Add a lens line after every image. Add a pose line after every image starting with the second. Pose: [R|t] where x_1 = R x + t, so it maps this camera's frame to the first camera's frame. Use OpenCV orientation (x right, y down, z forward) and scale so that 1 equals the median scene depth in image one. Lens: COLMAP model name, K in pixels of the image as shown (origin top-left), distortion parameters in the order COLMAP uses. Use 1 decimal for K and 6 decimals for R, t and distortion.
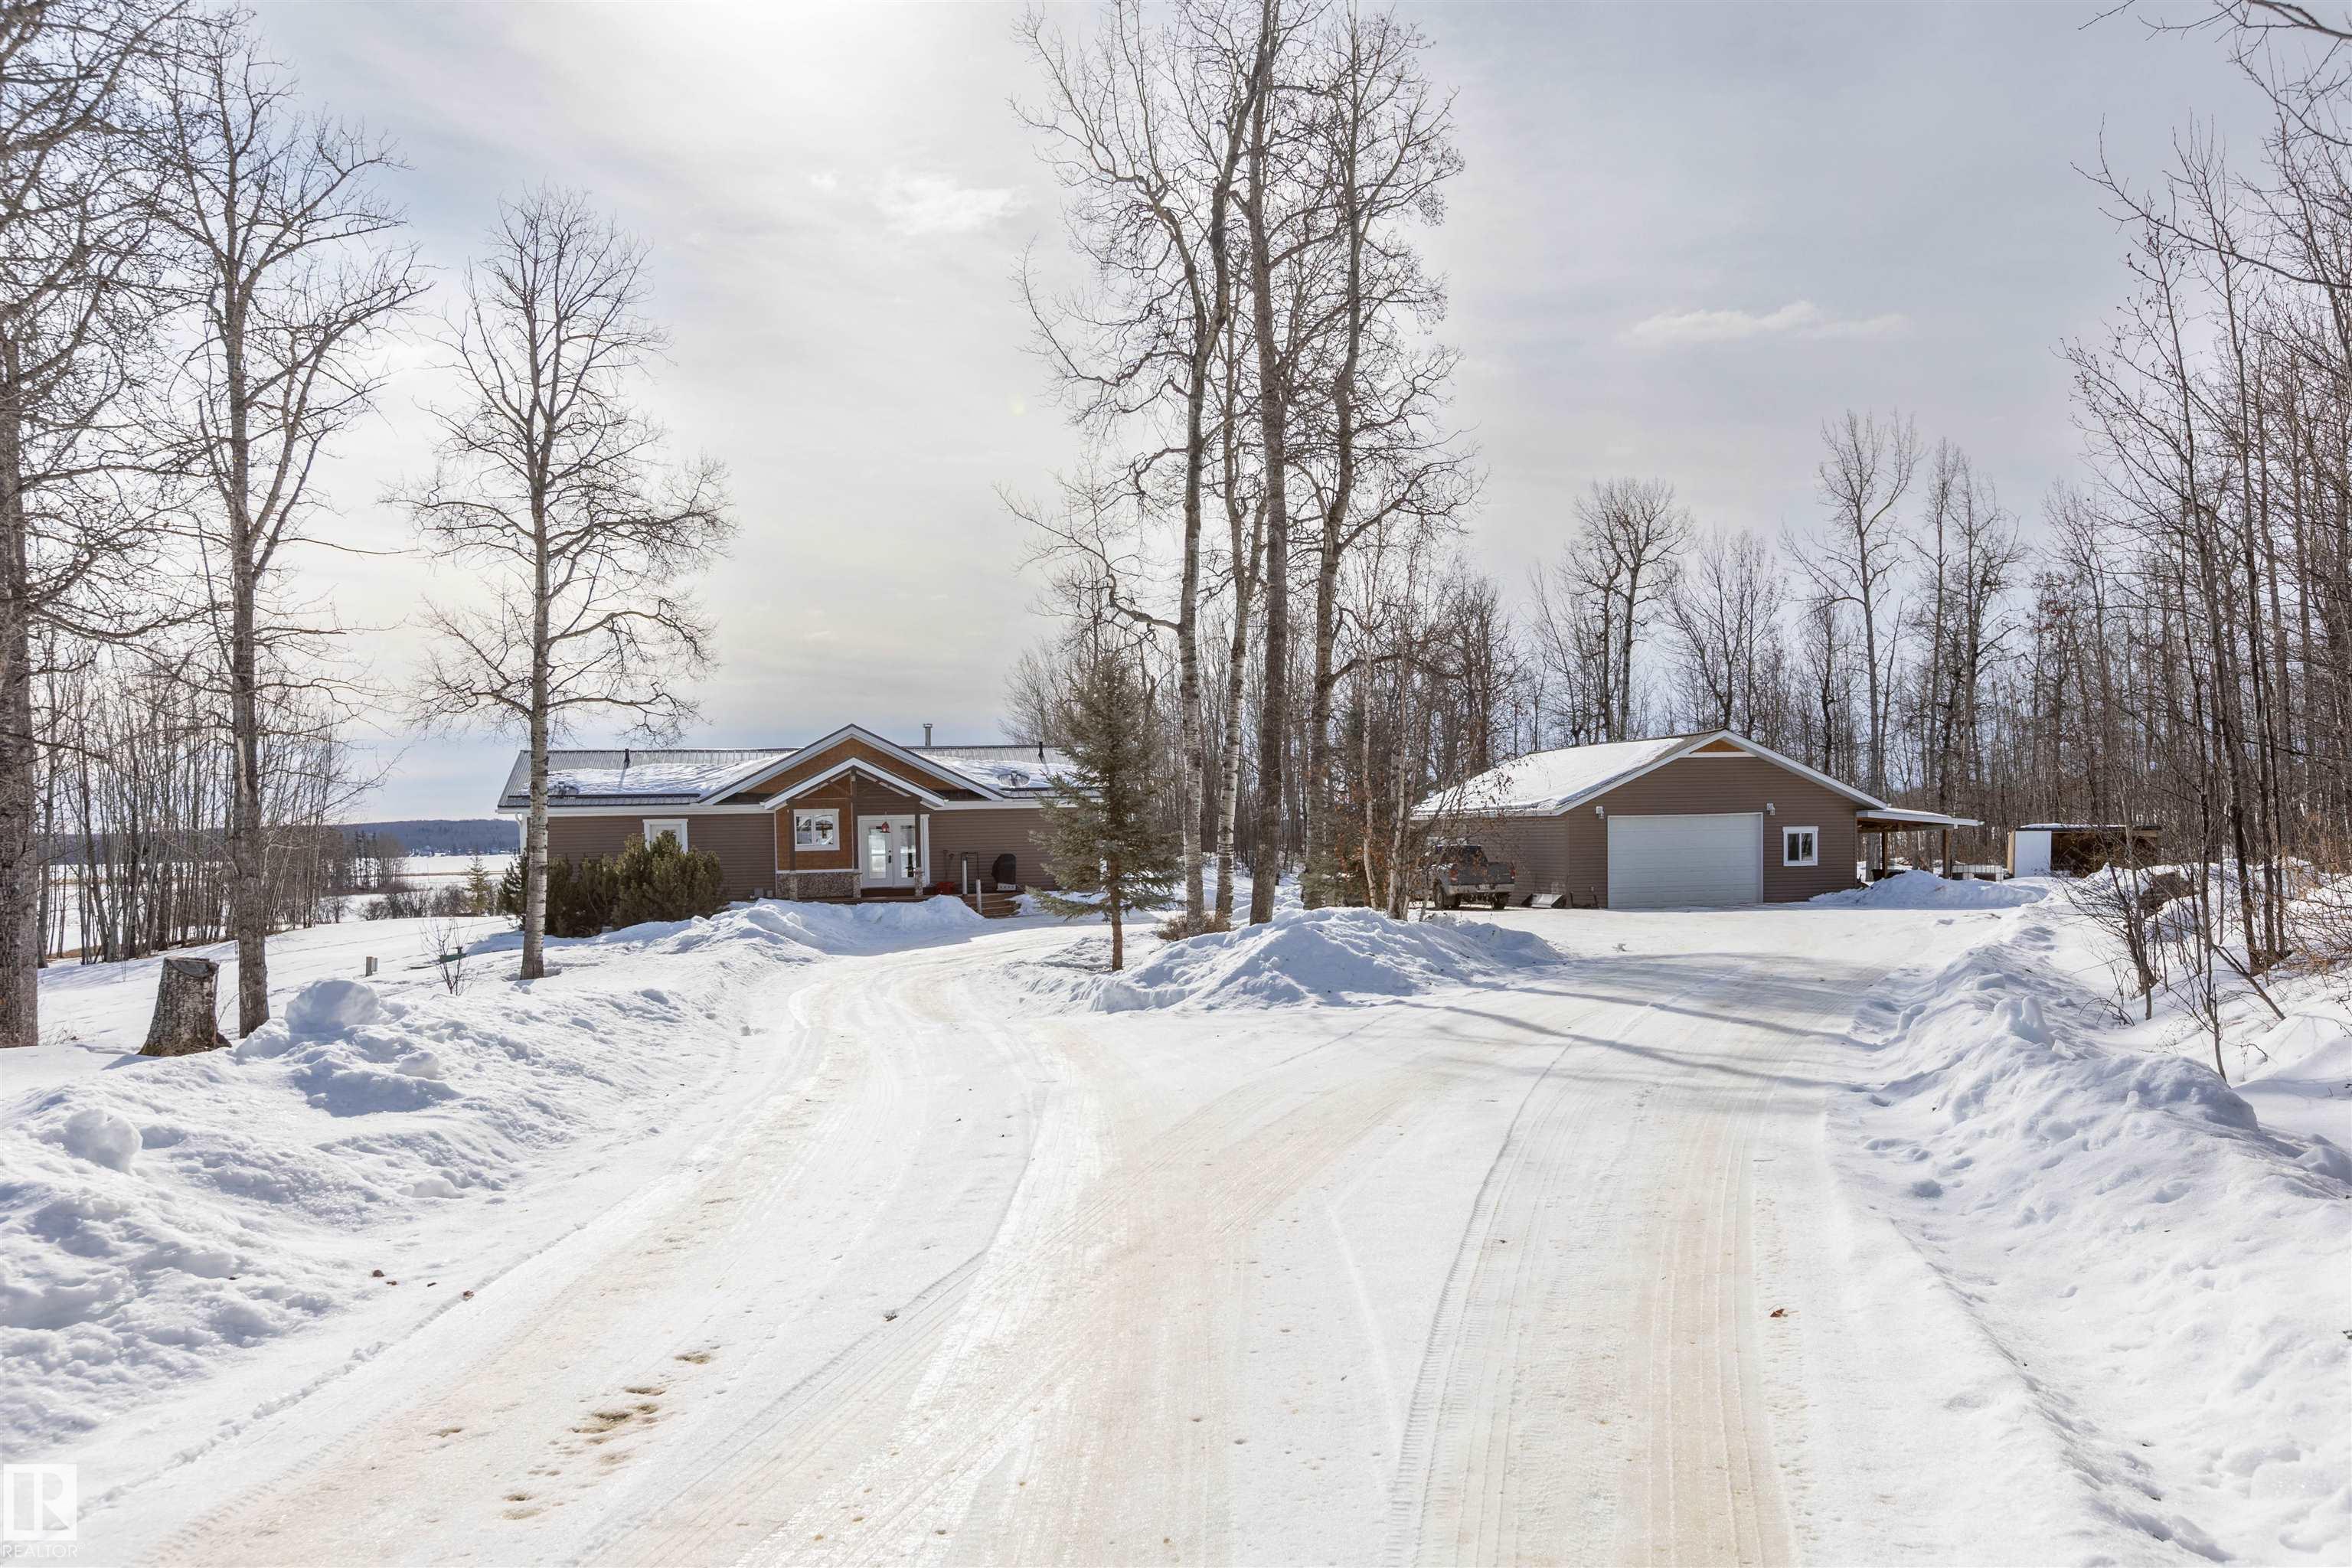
lens RADIAL K [[1757.2, 0, 1173.9], [0, 1757.2, 786.0], [0, 0, 1]] dist [-0.036720, -0.000857]
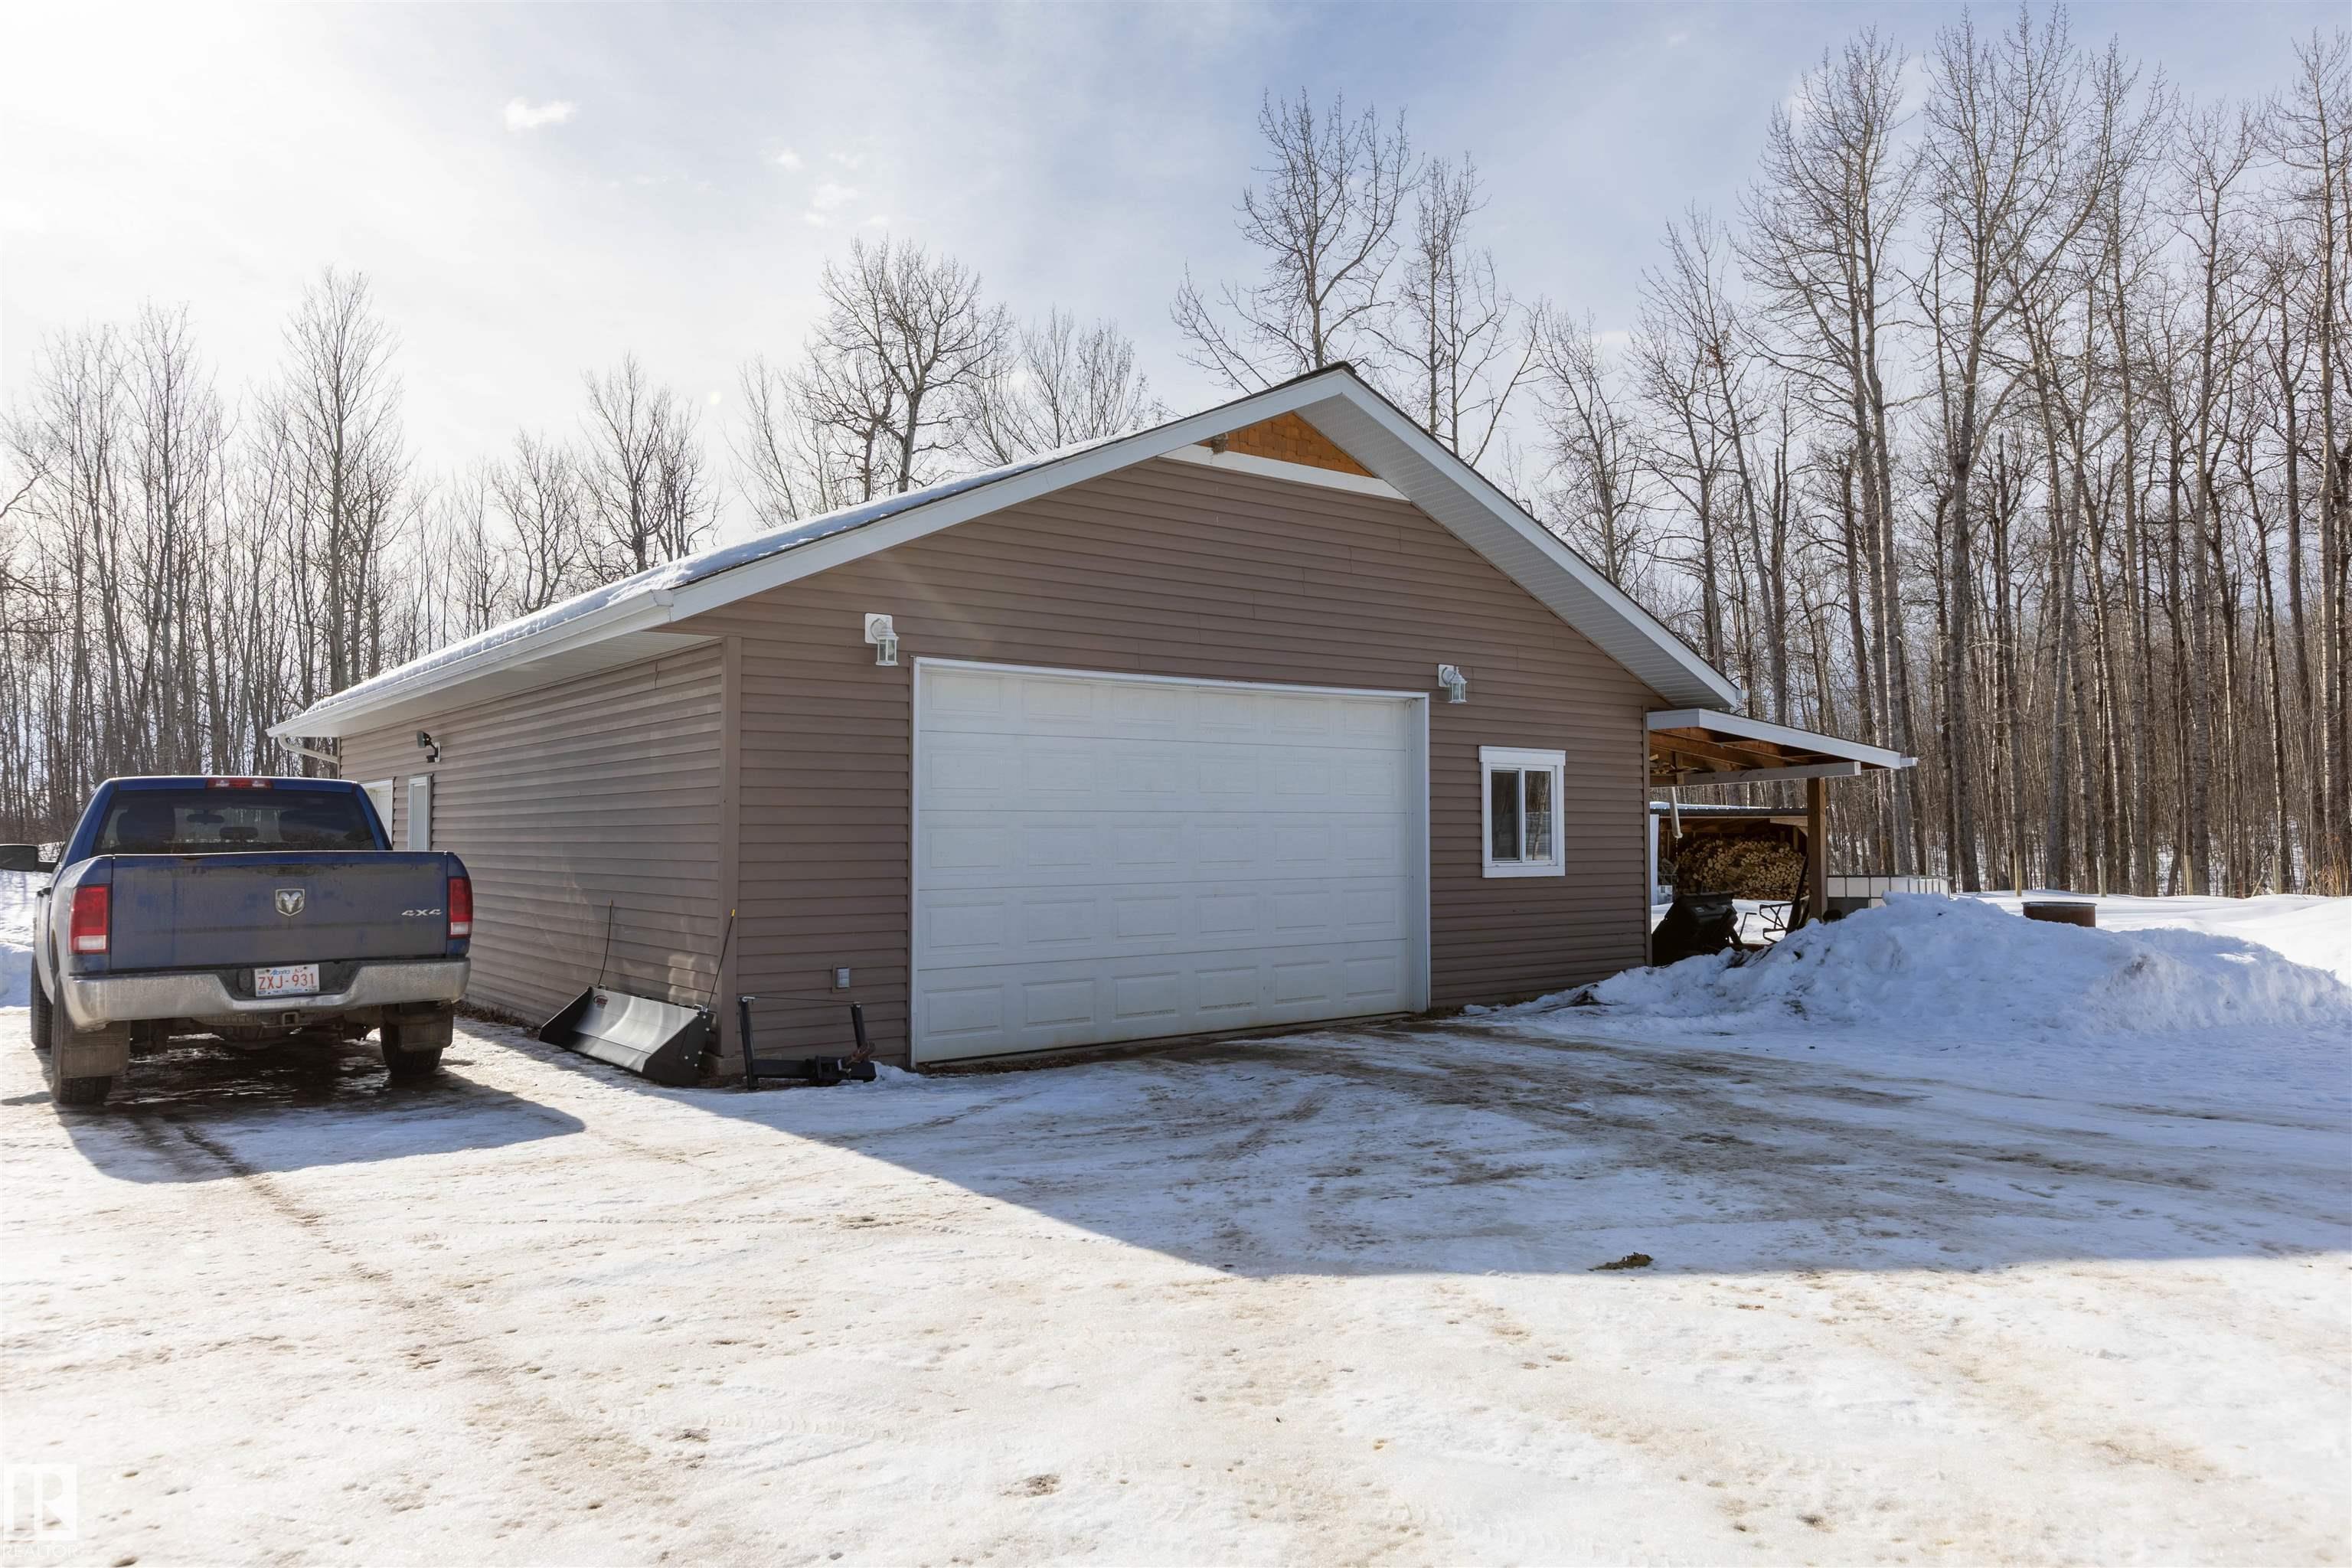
lens RADIAL K [[1620.6, 0, 1176.8], [0, 1620.6, 778.3], [0, 0, 1]] dist [-0.048813, -0.000721]
pose [[0.902969, 0.028121, 0.428785, 0.126740], [-0.022628, 0.999584, -0.017904, 0.024200], [-0.429110, 0.006465, 0.903229, 0.535554]]
